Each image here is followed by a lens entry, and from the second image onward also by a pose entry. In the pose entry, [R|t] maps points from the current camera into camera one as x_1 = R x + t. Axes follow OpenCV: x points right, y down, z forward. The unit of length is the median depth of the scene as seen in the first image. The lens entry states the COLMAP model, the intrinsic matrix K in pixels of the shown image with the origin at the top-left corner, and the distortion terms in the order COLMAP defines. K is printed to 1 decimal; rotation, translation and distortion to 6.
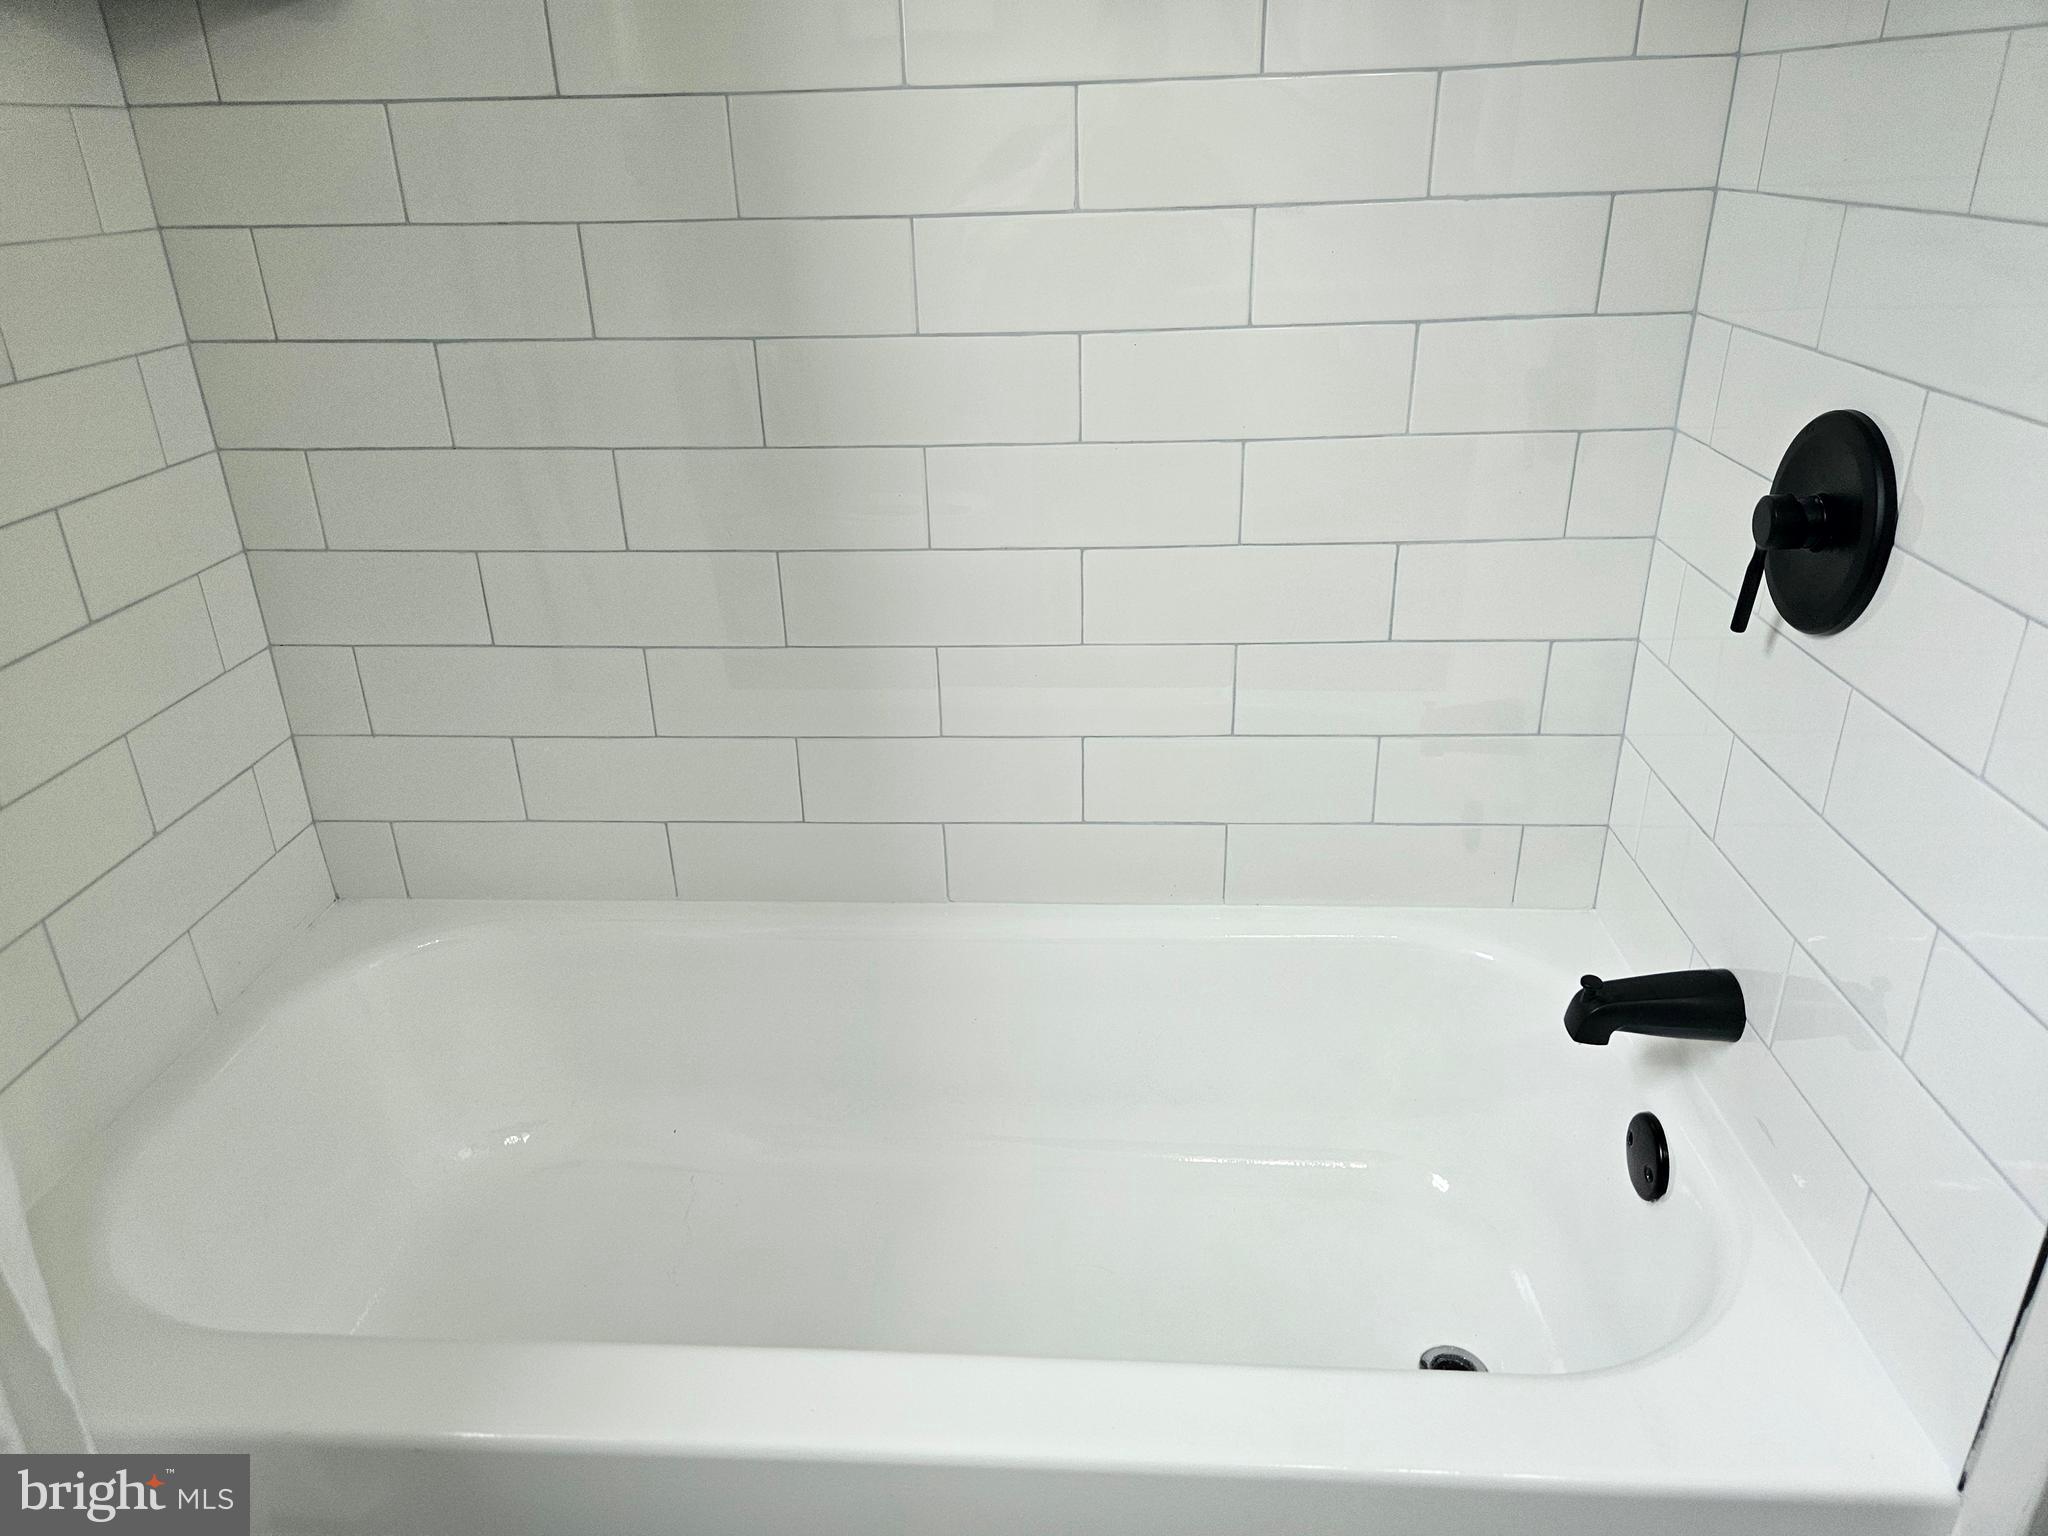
lens RADIAL K [[1370.1, 0, 1024.0], [0, 1370.1, 768.0], [0, 0, 1]] dist [0.072536, -0.061093]
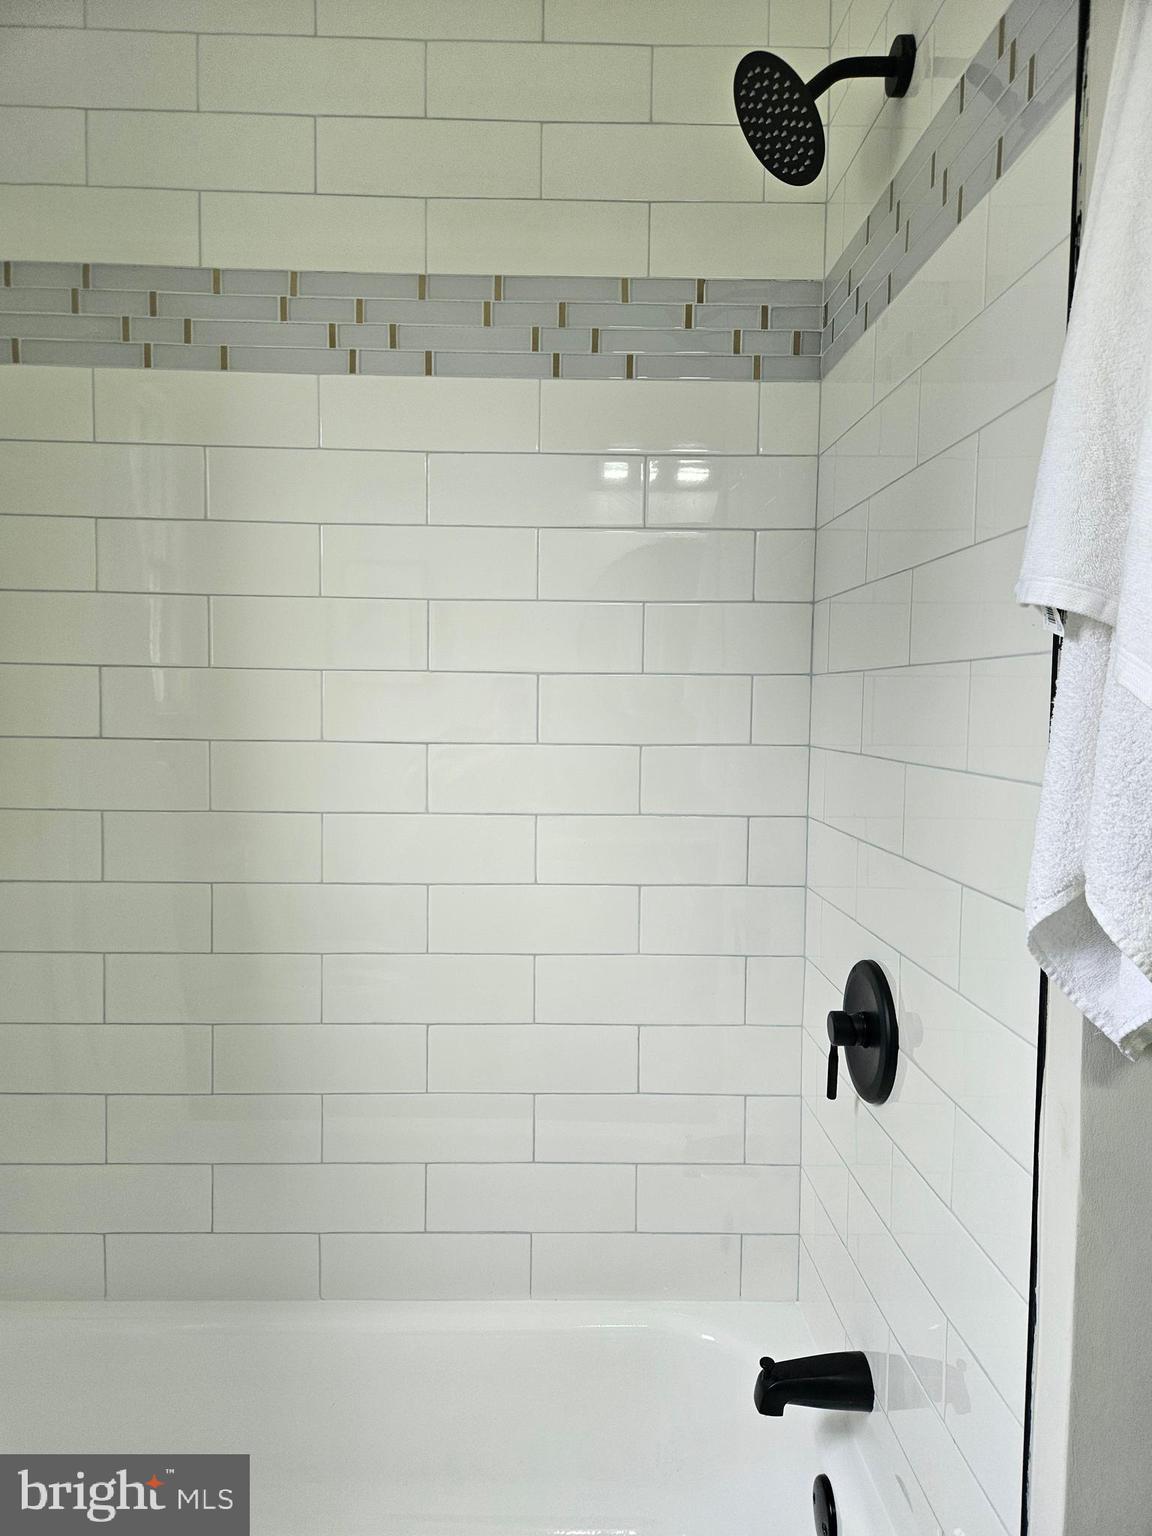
lens RADIAL K [[1043.4, 0, 553.2], [0, 1043.4, 765.7], [0, 0, 1]] dist [0.065733, -0.060530]
pose [[0.996477, 0.033115, 0.077046, 0.087530], [-0.003325, 0.933612, -0.358269, -0.019645], [-0.083795, 0.356751, 0.930434, -0.157334]]
